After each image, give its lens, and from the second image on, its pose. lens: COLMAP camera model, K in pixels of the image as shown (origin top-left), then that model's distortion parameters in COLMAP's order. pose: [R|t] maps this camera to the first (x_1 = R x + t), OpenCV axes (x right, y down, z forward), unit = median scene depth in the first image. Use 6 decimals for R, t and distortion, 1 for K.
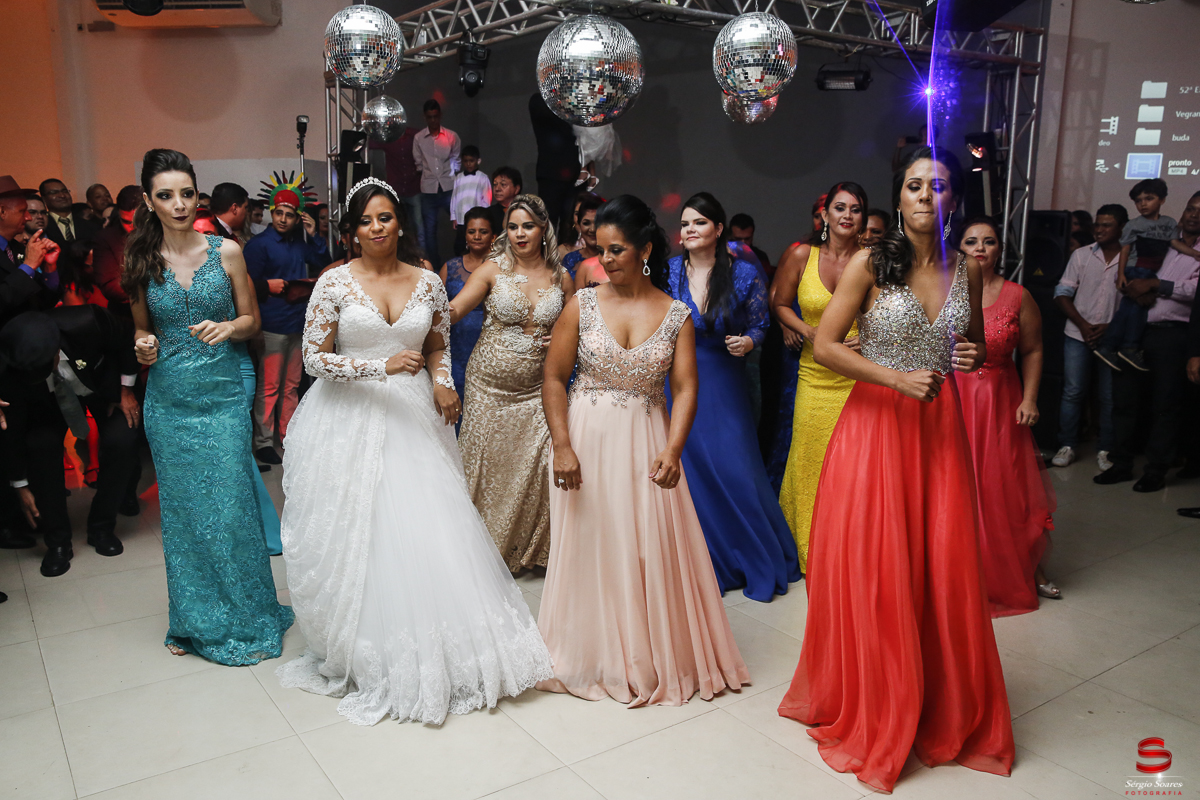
lens RADIAL K [[952.0, 0, 600.0], [0, 952.0, 400.0], [0, 0, 1]] dist [-0.072893, 0.099206]
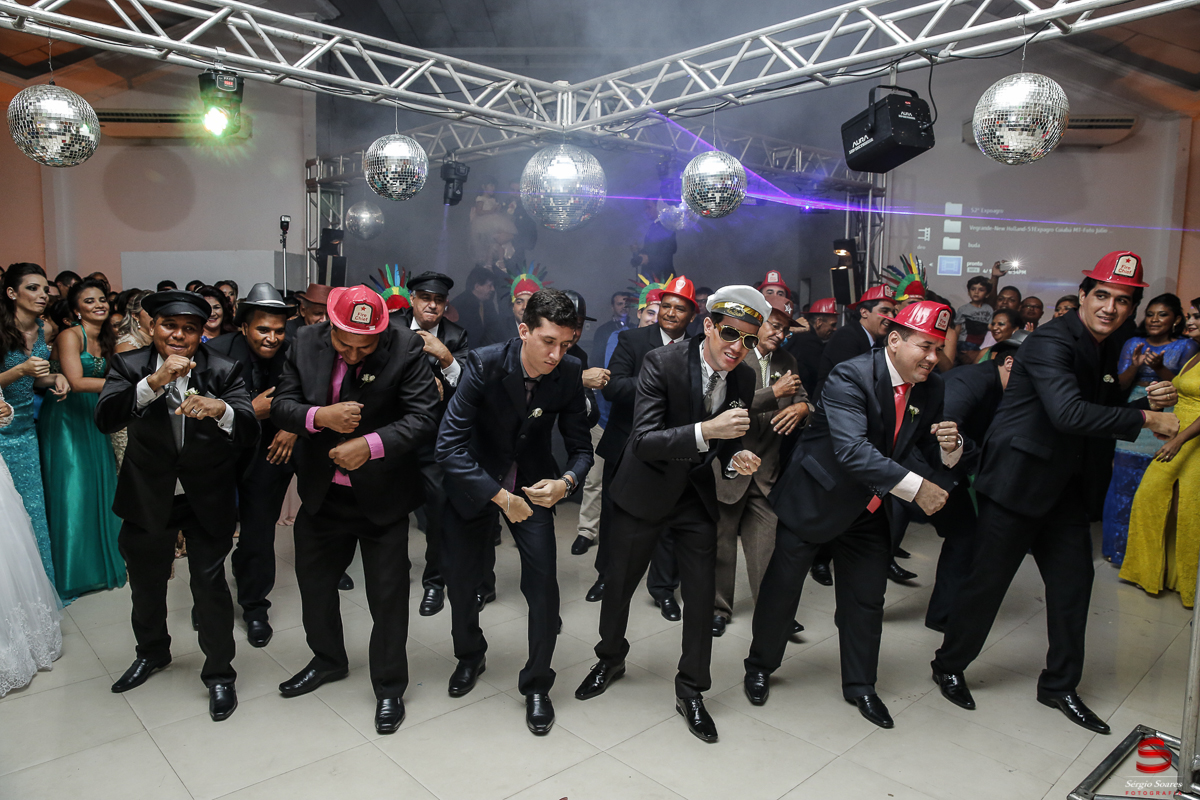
lens RADIAL K [[824.0, 0, 600.0], [0, 824.0, 400.0], [0, 0, 1]] dist [-0.112429, 0.093311]
pose [[0.989378, -0.012352, 0.144838, -0.095107], [0.021938, 0.997659, -0.064773, -0.000445], [-0.143699, 0.067262, 0.987333, -0.036451]]
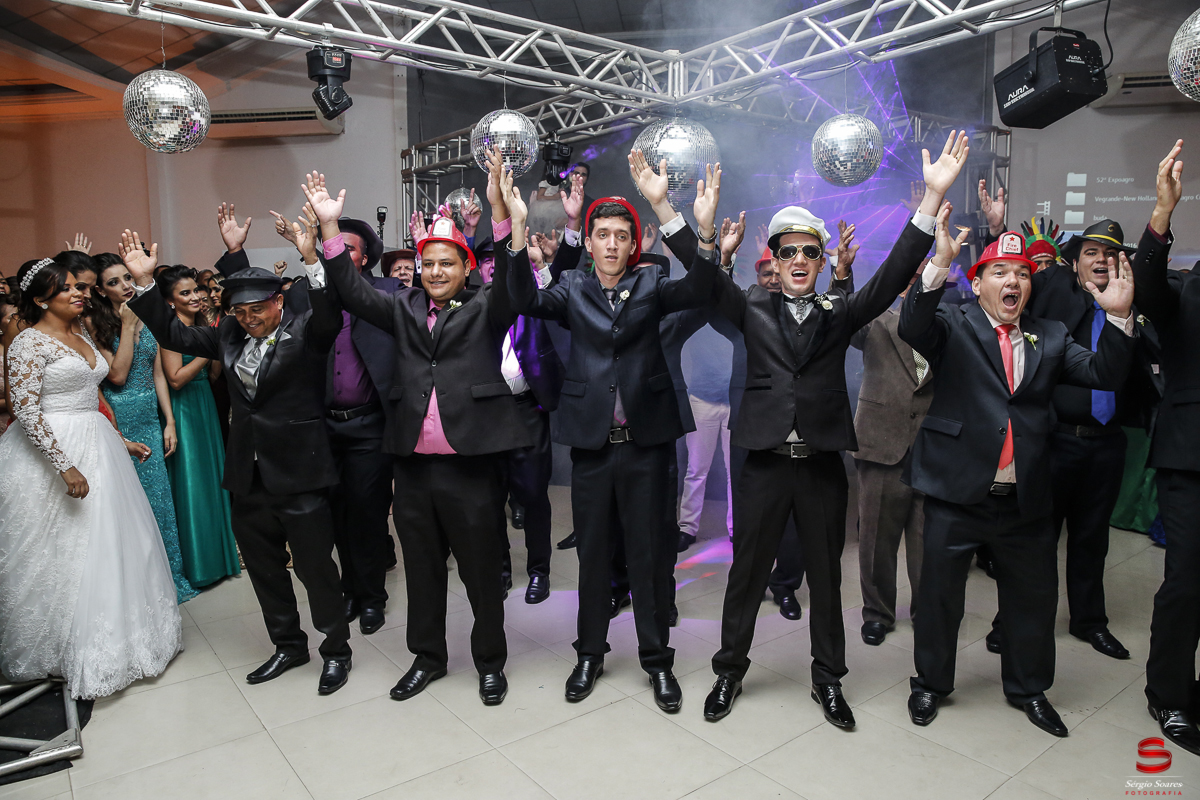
lens RADIAL K [[824.0, 0, 600.0], [0, 824.0, 400.0], [0, 0, 1]] dist [-0.112429, 0.093311]
pose [[0.998534, -0.026197, 0.047373, -0.124505], [0.029005, 0.997801, -0.059598, 0.002010], [-0.045707, 0.060885, 0.997098, 0.008323]]
